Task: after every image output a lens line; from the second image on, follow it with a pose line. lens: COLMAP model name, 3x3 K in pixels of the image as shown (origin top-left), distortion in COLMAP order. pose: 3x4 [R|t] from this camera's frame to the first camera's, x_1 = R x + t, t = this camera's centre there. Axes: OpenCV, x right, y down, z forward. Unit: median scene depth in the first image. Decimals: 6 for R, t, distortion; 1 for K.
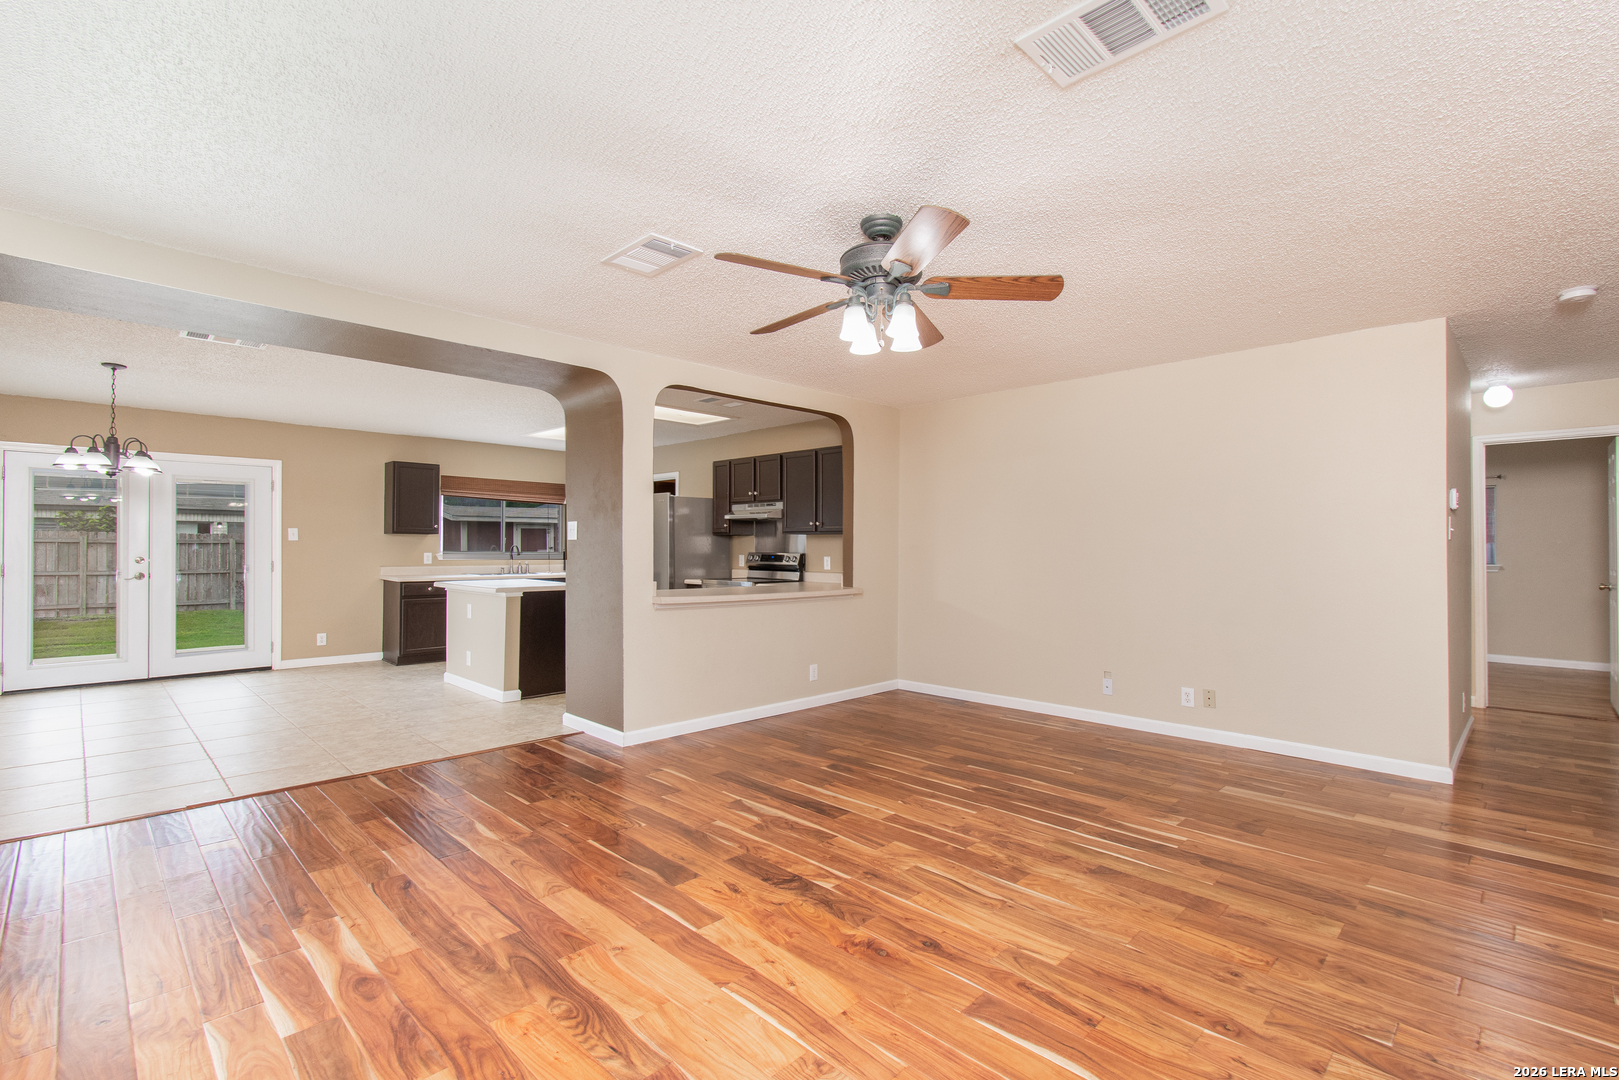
lens RADIAL K [[729.8, 0, 809.5], [0, 729.8, 540.0], [0, 0, 1]] dist [0.005180, 0.000470]
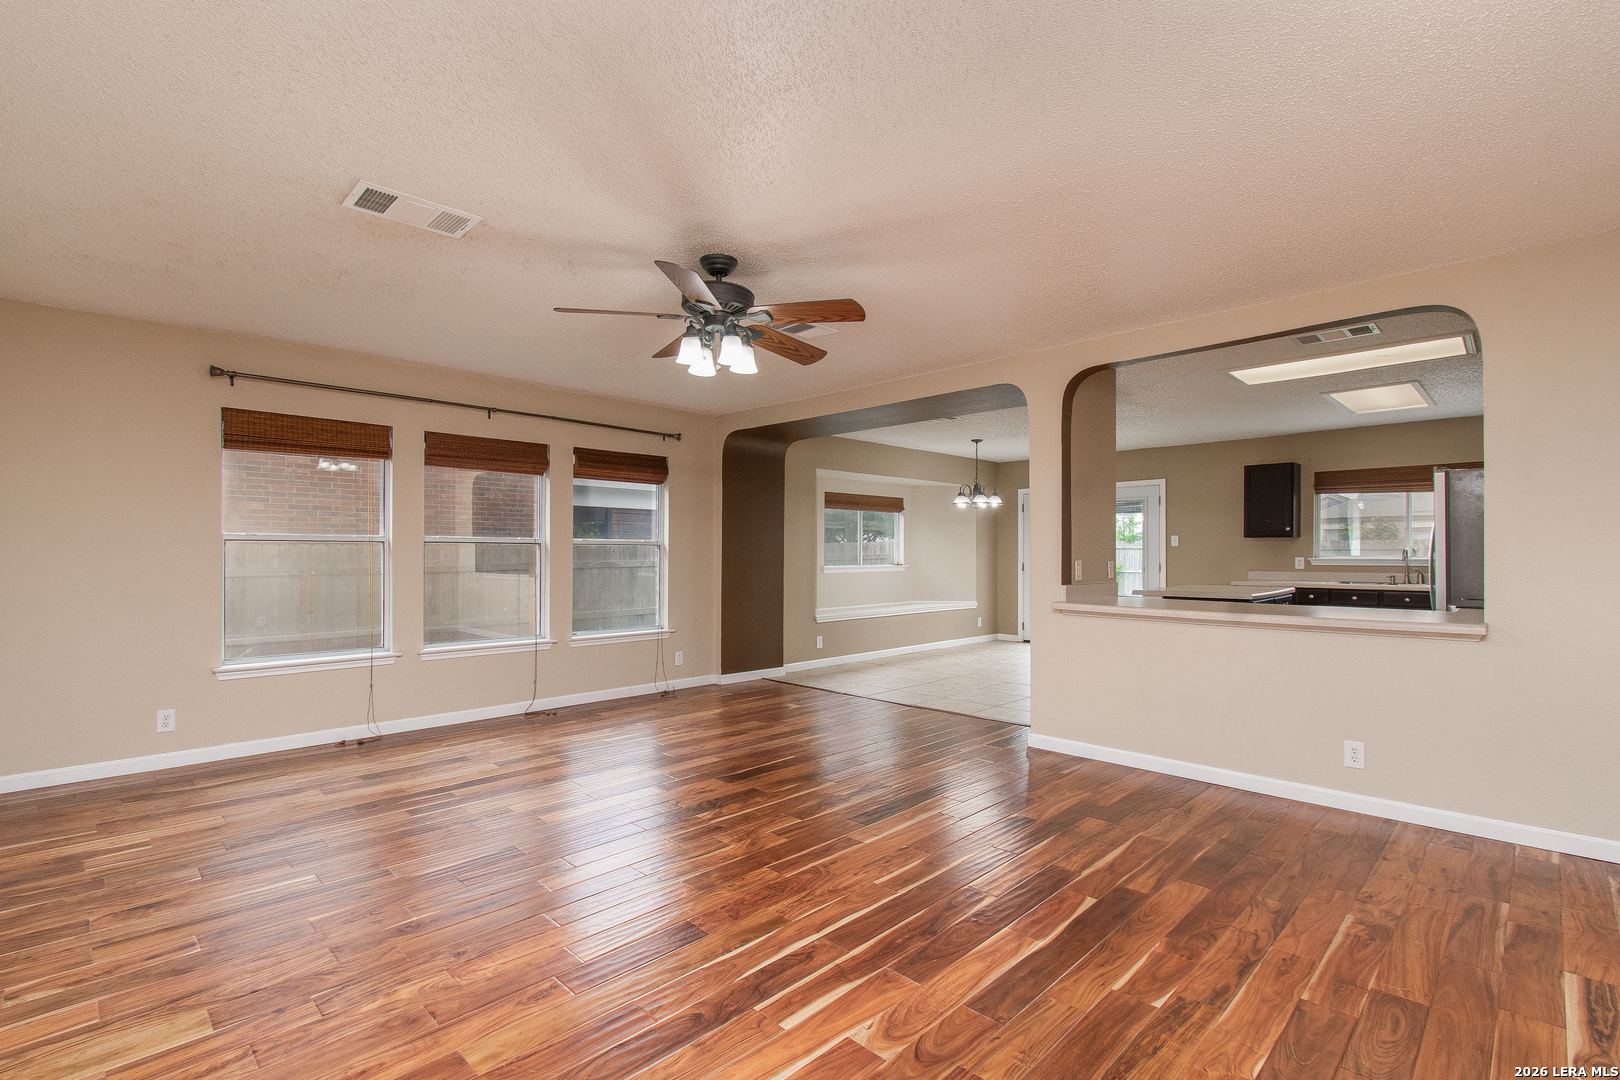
lens RADIAL K [[730.3, 0, 810.0], [0, 730.3, 540.0], [0, 0, 1]] dist [0.005180, 0.000470]
pose [[0.014716, -0.022878, -0.999630, 1.101327], [0.011901, 0.999671, -0.022704, 0.025523], [0.999821, -0.011562, 0.014983, 0.997835]]
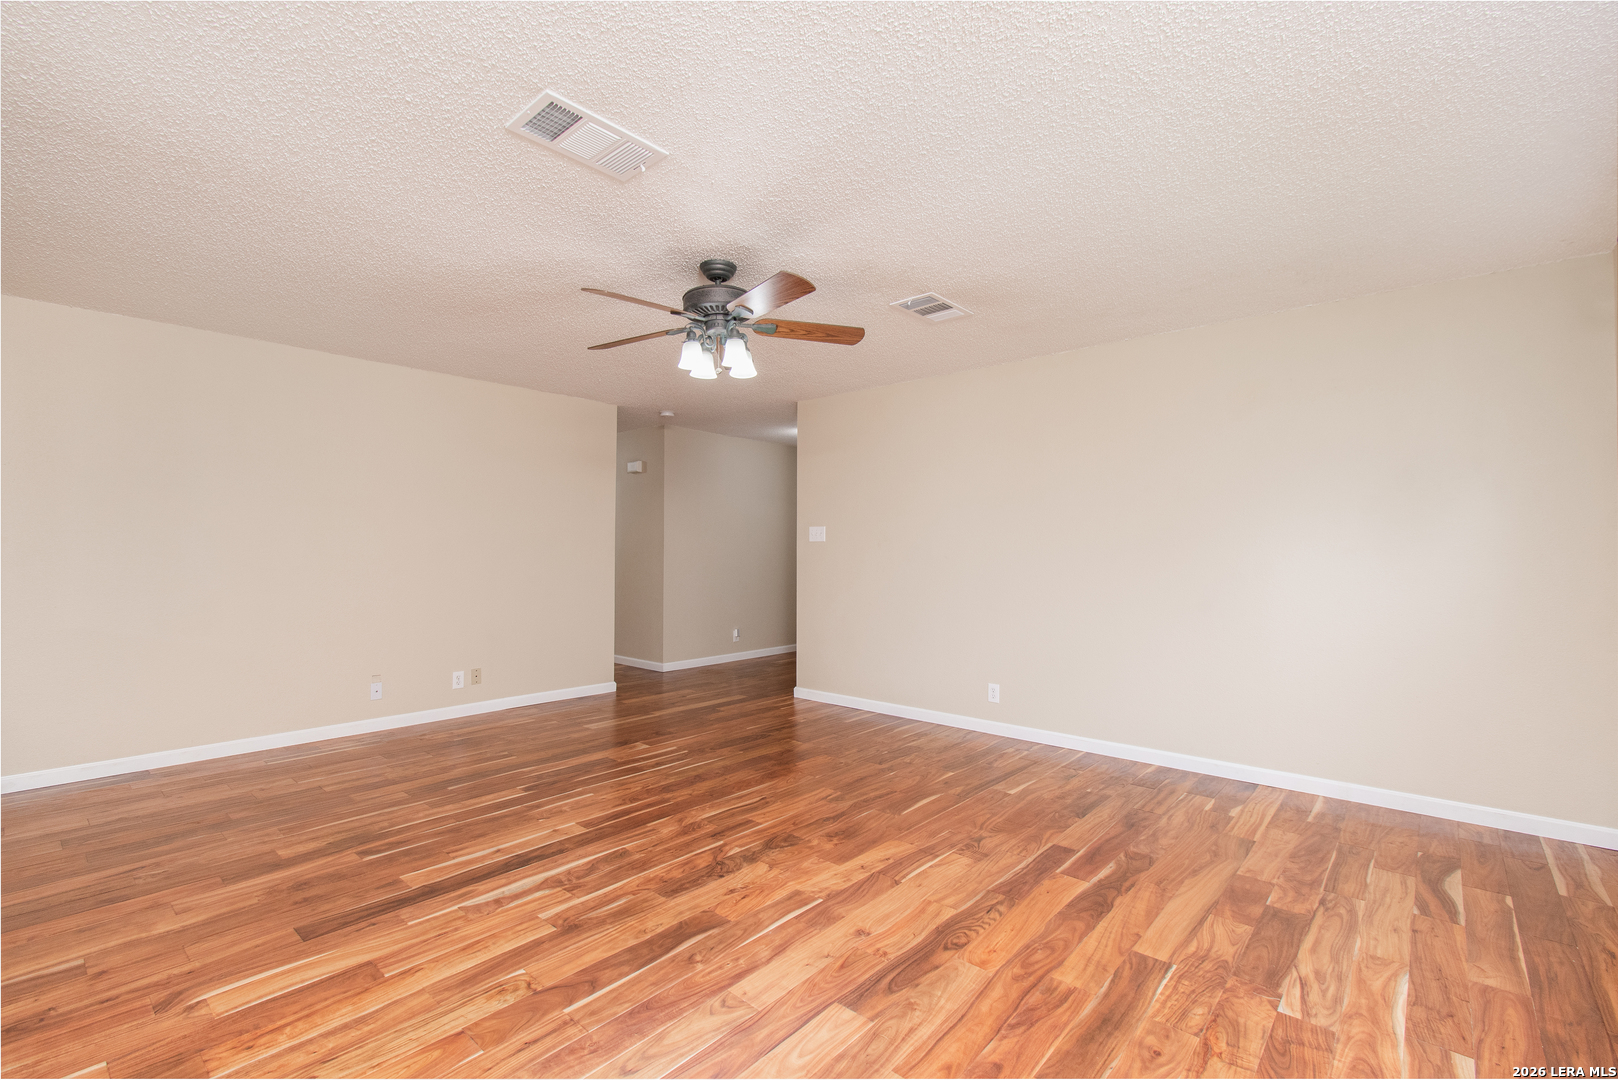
lens RADIAL K [[729.4, 0, 809.0], [0, 729.4, 540.0], [0, 0, 1]] dist [0.005180, 0.000470]
pose [[-0.067911, 0.009489, 0.997646, -0.929728], [-0.017542, 0.999789, -0.010703, 0.009836], [-0.997537, -0.018227, -0.067730, 0.826967]]
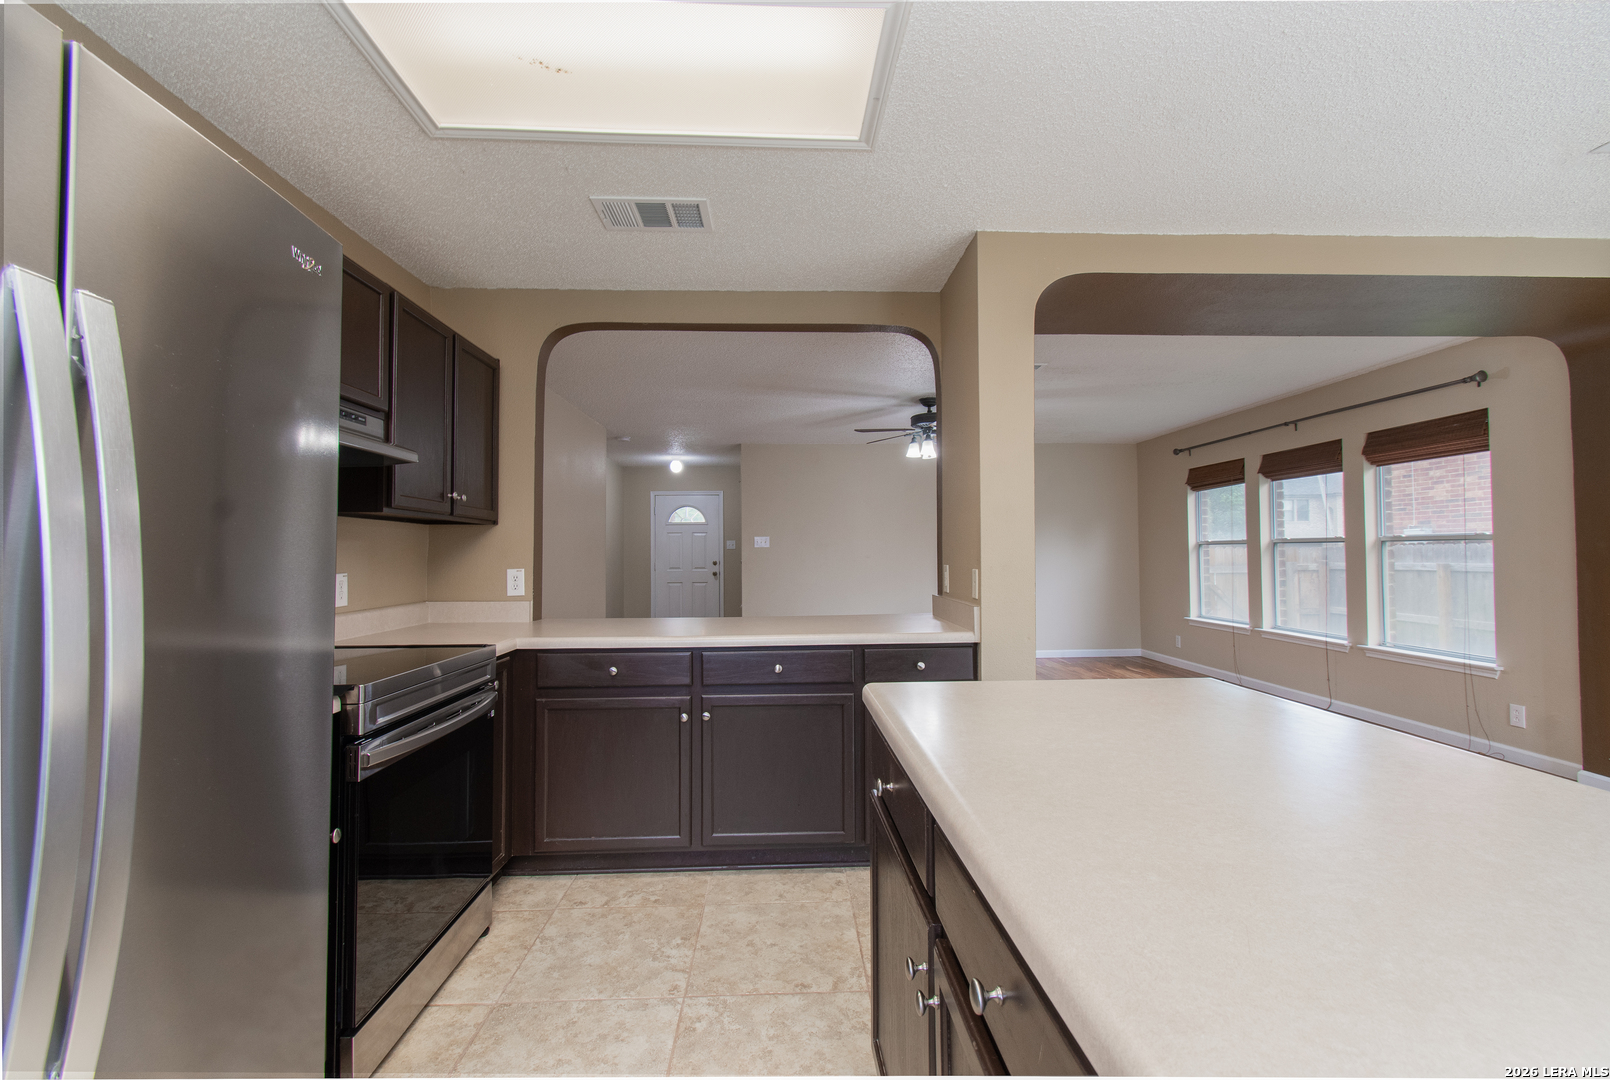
lens RADIAL K [[725.8, 0, 805.0], [0, 725.8, 540.0], [0, 0, 1]] dist [0.005180, 0.000470]
pose [[-0.743122, 0.013936, 0.669010, -0.949325], [-0.004067, 0.999671, -0.025342, 0.030699], [-0.669143, -0.021553, -0.742821, 2.535268]]
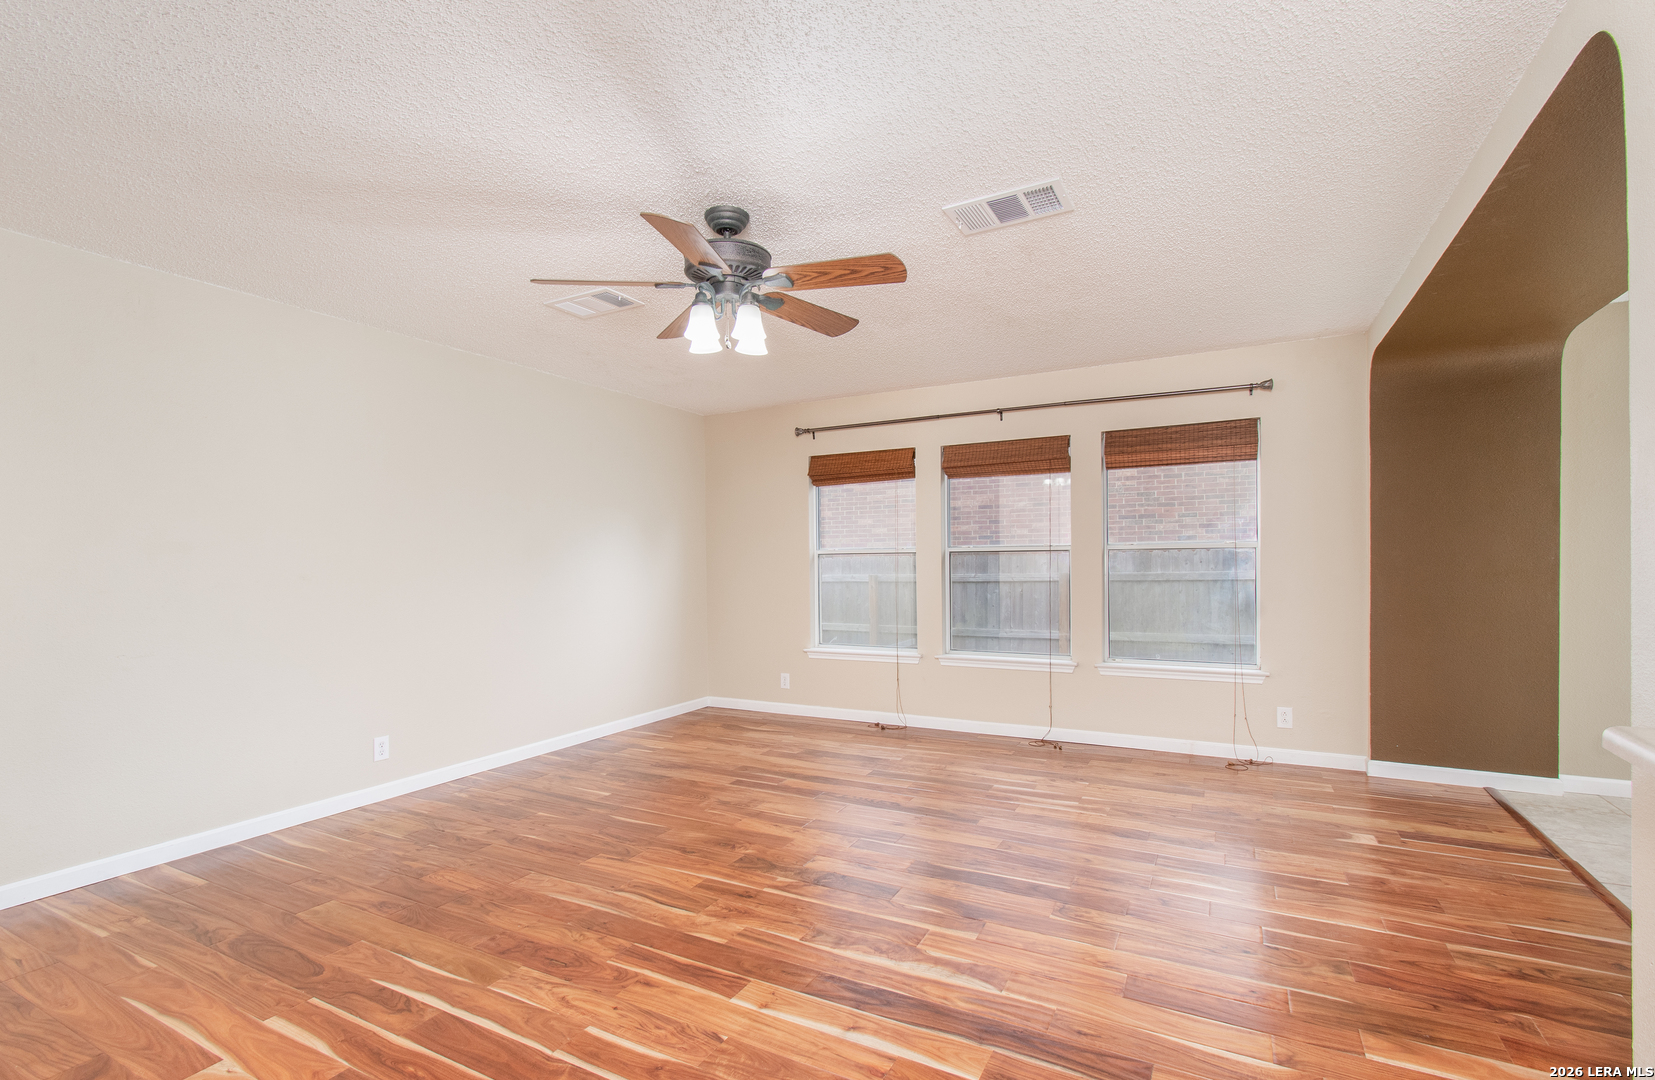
lens RADIAL K [[751.9, 0, 844.5], [0, 751.9, 566.0], [0, 0, 1]] dist [-0.000085, -0.000012]
pose [[-0.947678, 0.008170, -0.319124, 0.239815], [0.011114, 0.999911, -0.007406, 0.024603], [0.319035, -0.010566, -0.947684, 1.752191]]
